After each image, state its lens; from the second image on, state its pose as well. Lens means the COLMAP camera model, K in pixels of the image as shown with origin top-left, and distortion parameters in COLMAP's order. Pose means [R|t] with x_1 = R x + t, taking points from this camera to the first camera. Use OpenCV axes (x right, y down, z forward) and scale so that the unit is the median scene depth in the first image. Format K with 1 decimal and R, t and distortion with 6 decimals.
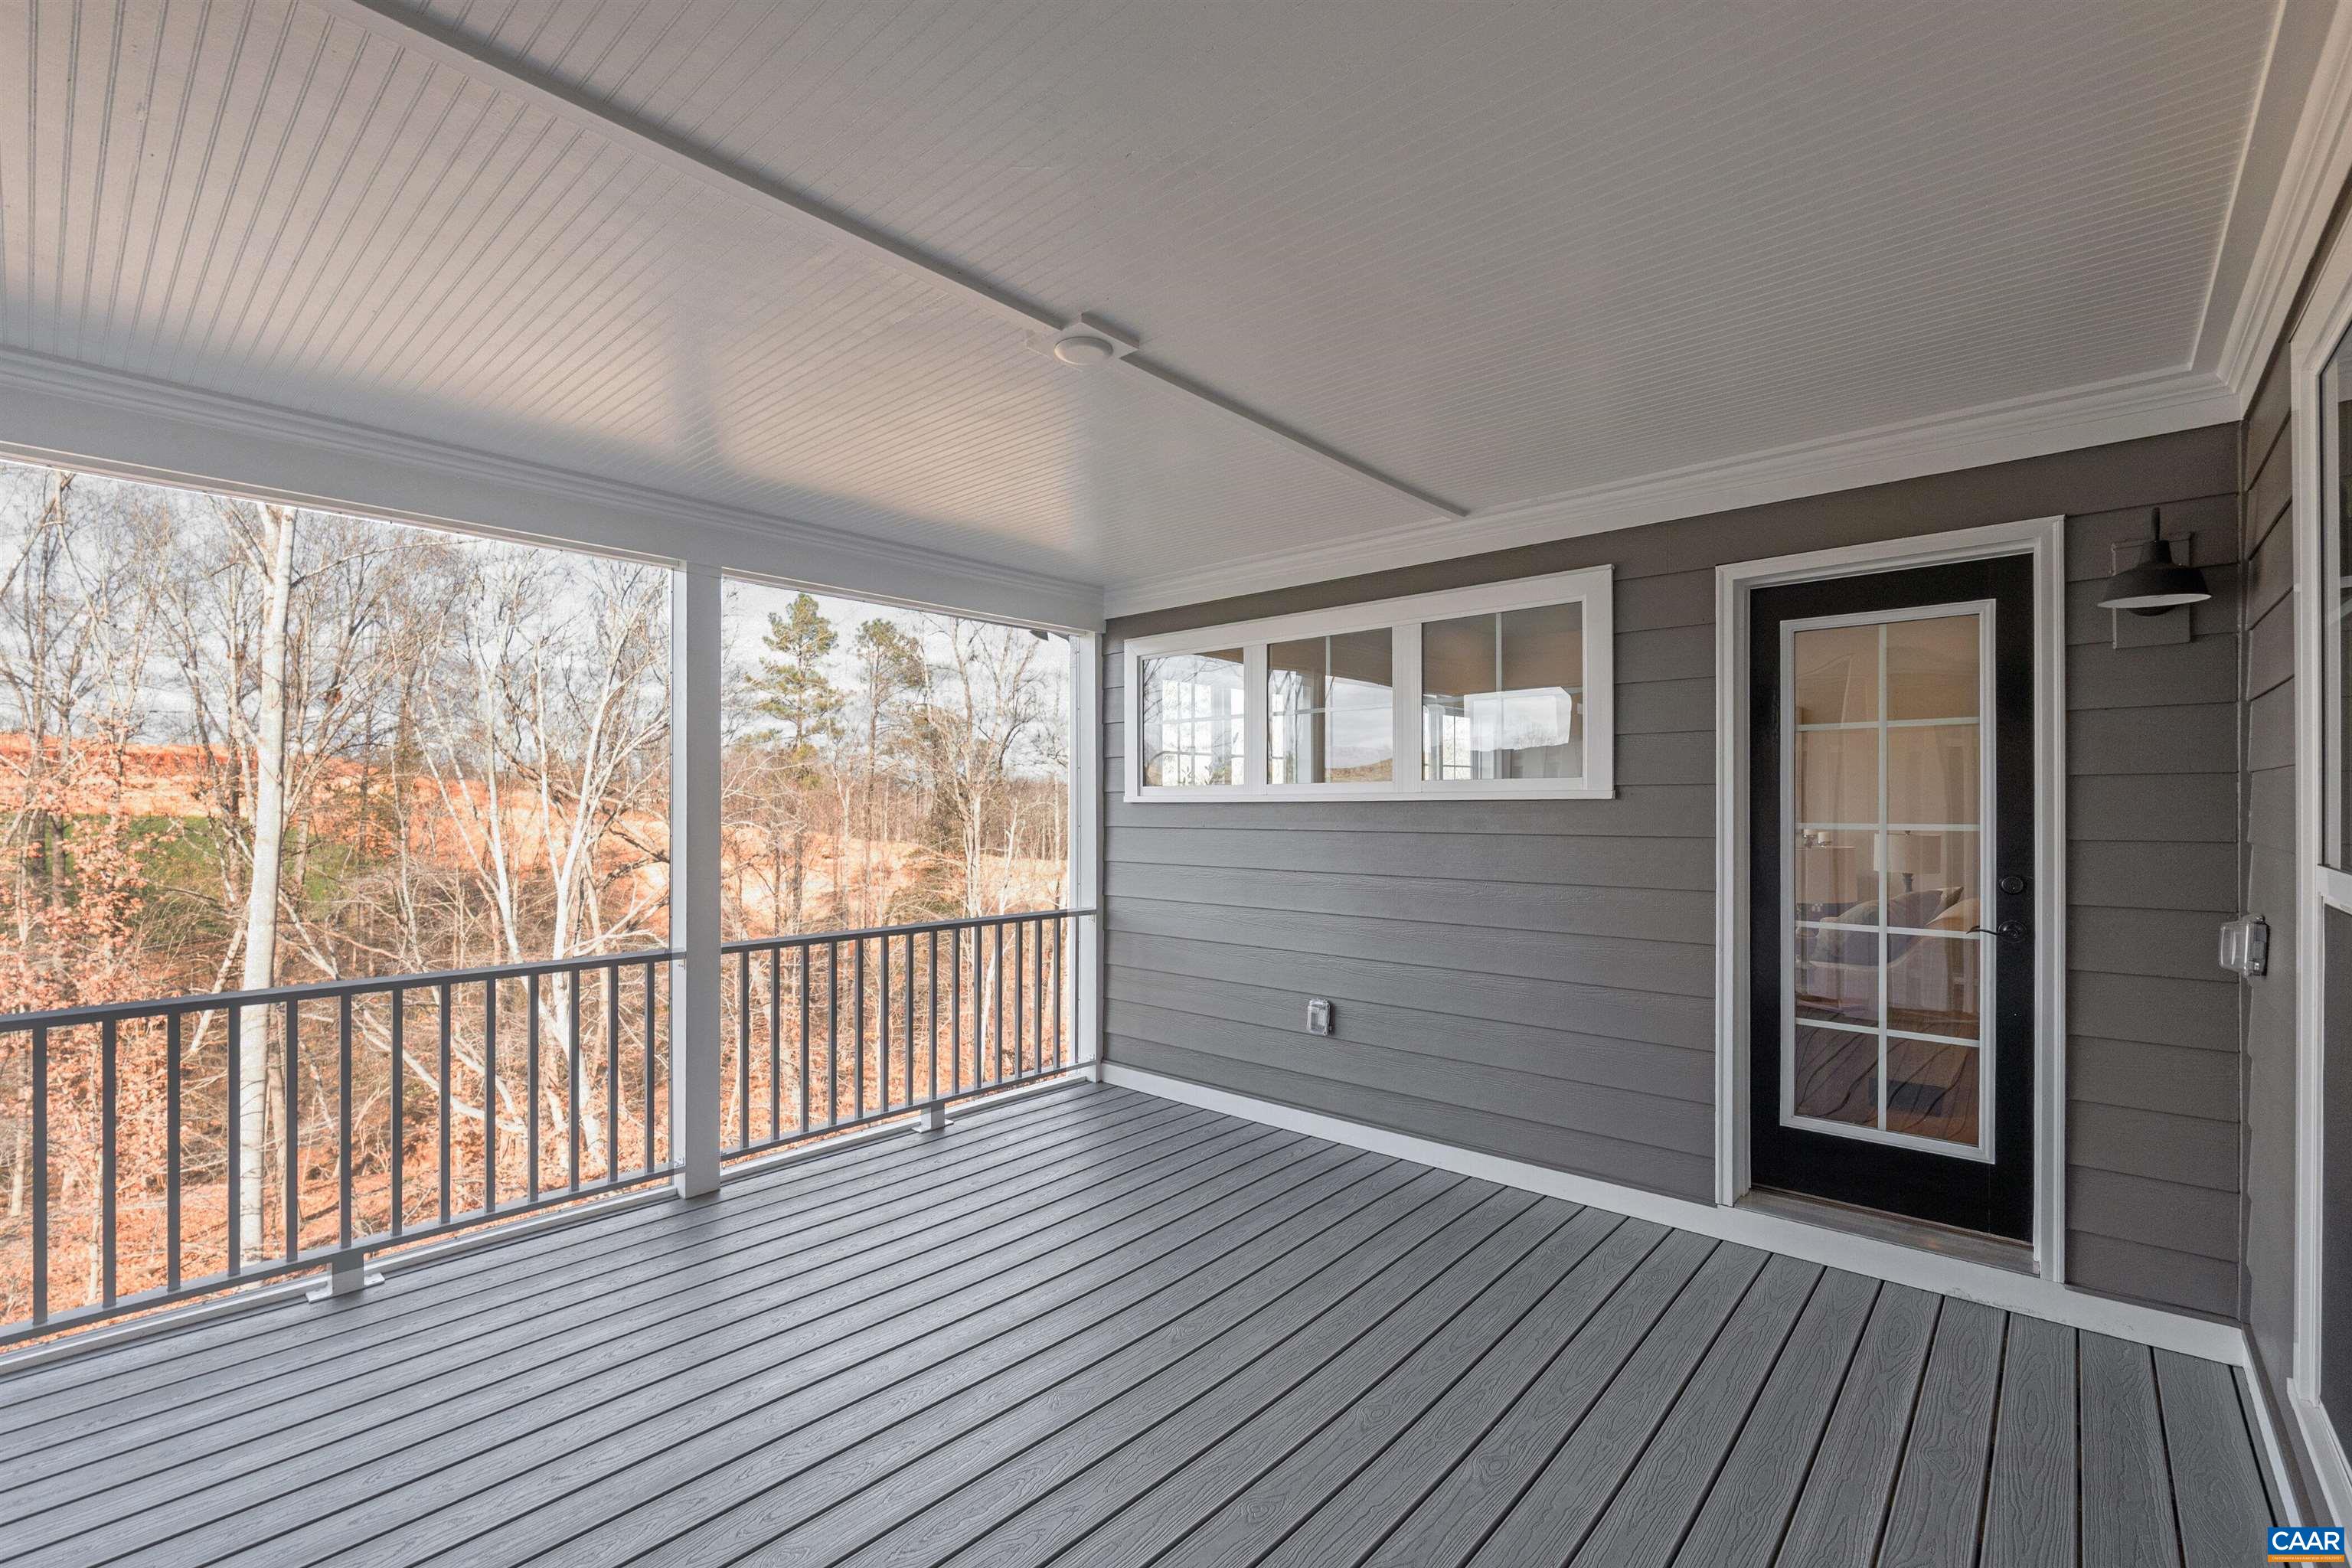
lens RADIAL K [[1018.3, 0, 1176.0], [0, 1018.3, 784.0], [0, 0, 1]] dist [-0.002078, -0.000416]
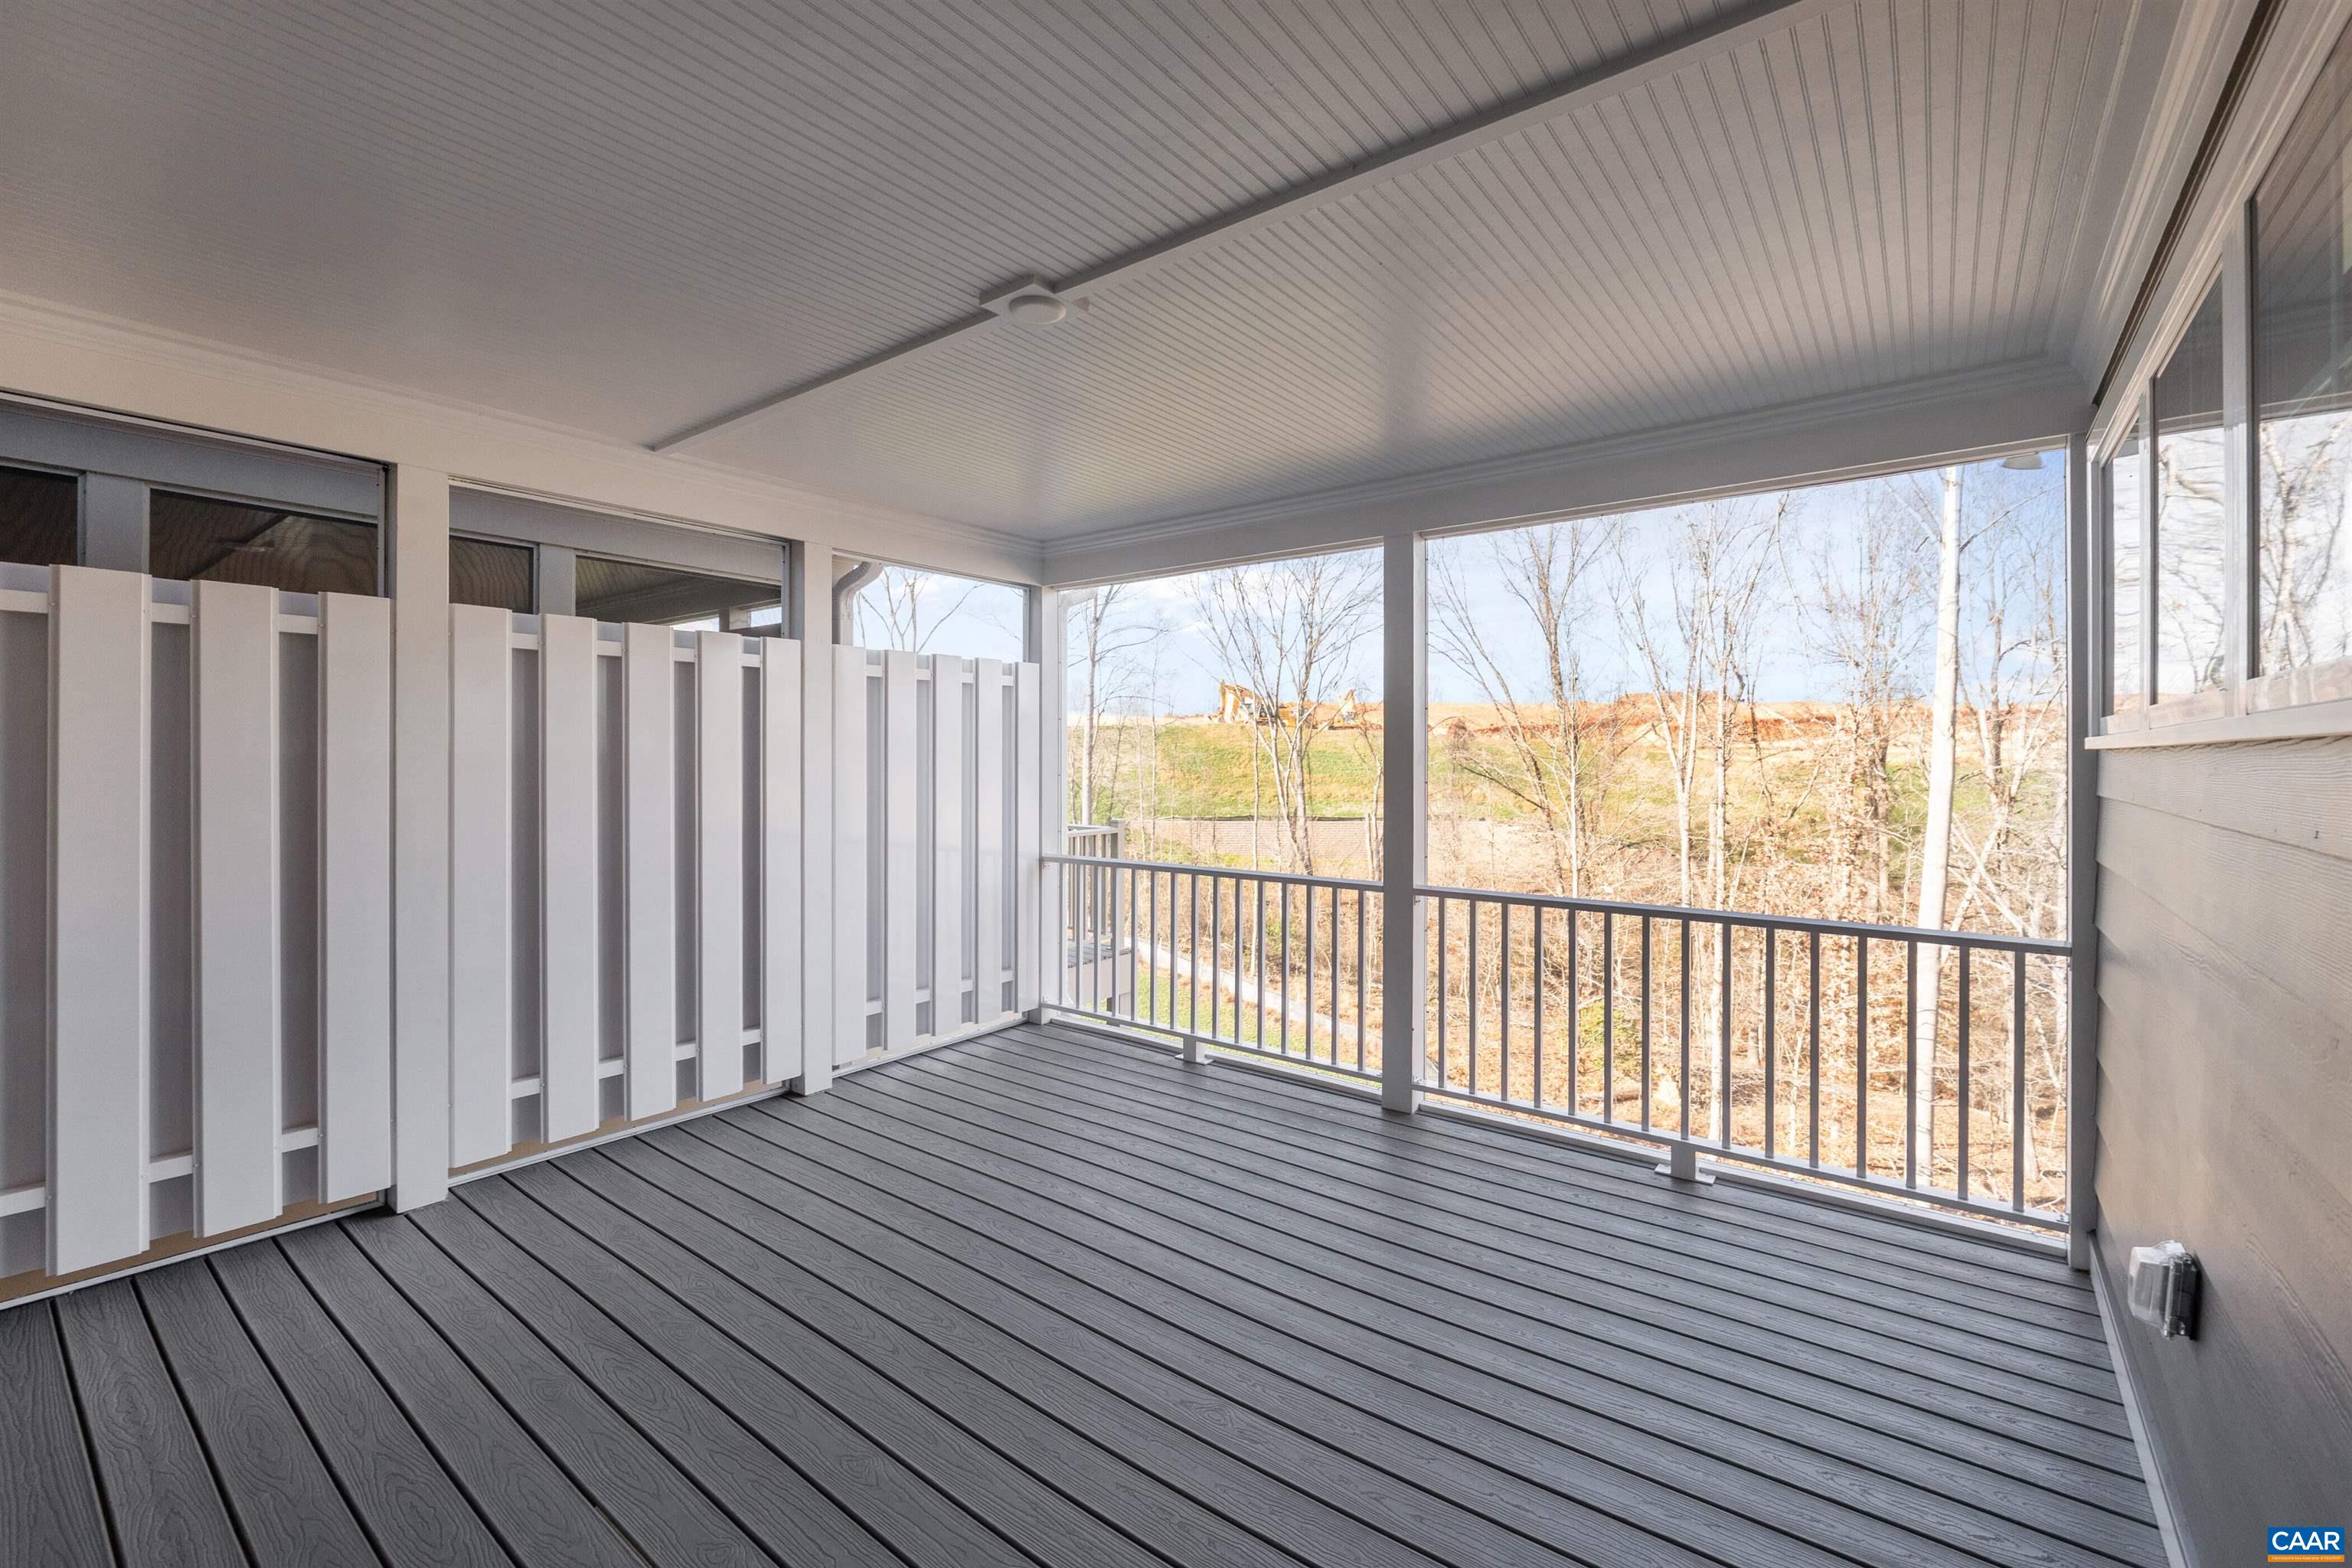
lens RADIAL K [[1015.2, 0, 1164.3], [0, 1015.2, 747.5], [0, 0, 1]] dist [0.011124, -0.000086]
pose [[0.049592, -0.010617, -0.998713, 0.546403], [0.021876, 0.999715, -0.009542, 0.015683], [0.998530, -0.021375, 0.049810, 0.625188]]
